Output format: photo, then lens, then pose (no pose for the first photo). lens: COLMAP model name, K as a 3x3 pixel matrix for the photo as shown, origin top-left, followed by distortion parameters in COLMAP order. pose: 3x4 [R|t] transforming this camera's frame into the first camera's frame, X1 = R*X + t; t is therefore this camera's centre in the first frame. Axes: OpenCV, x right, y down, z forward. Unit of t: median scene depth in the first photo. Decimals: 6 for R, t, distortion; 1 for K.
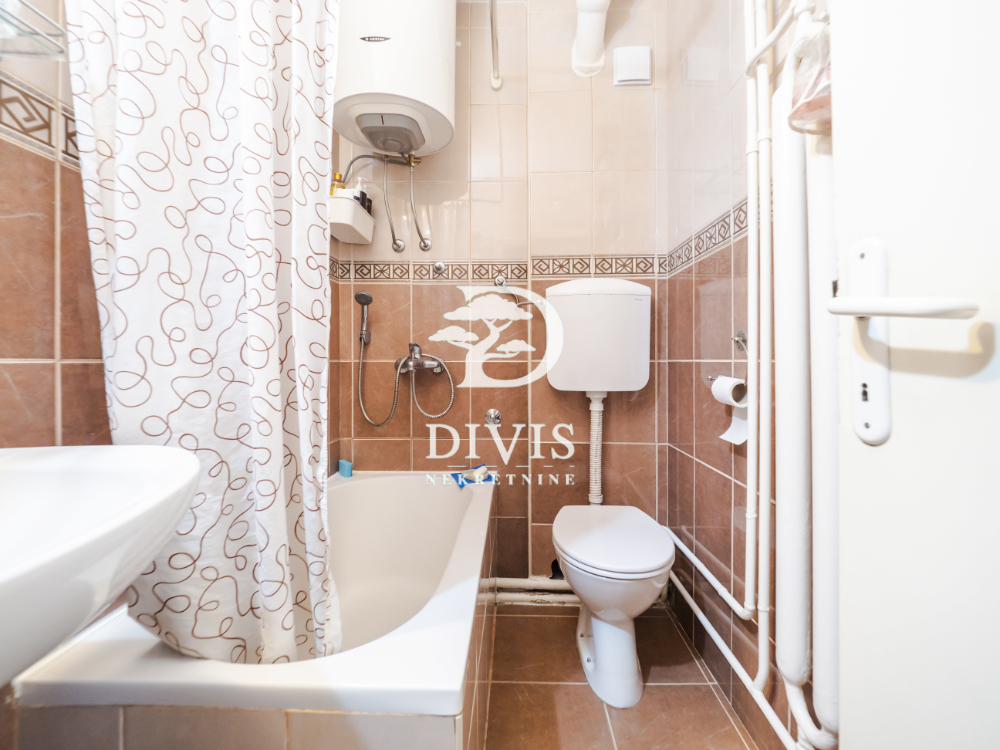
lens RADIAL K [[424.0, 0, 499.5], [0, 424.0, 376.4], [0, 0, 1]] dist [-0.017283, 0.000290]
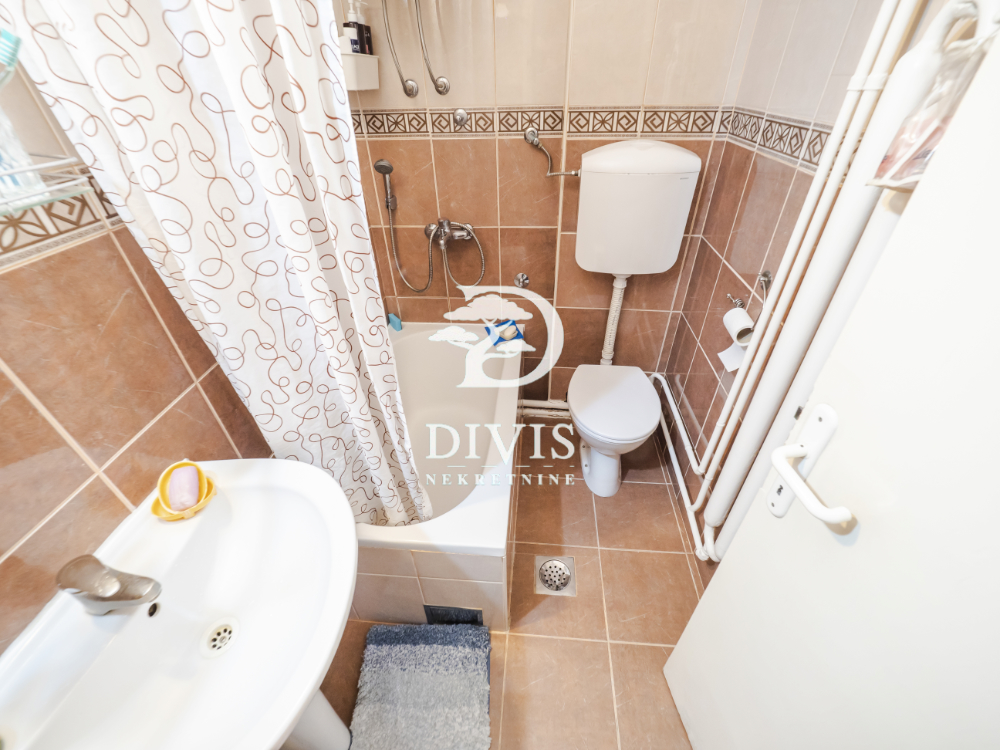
lens RADIAL K [[415.7, 0, 490.3], [0, 415.7, 376.4], [0, 0, 1]] dist [-0.003318, -0.015499]
pose [[0.997099, 0.011809, -0.075196, -0.014609], [0.036004, 0.797216, 0.602619, -0.420502], [0.067064, -0.603578, 0.794478, 0.013124]]
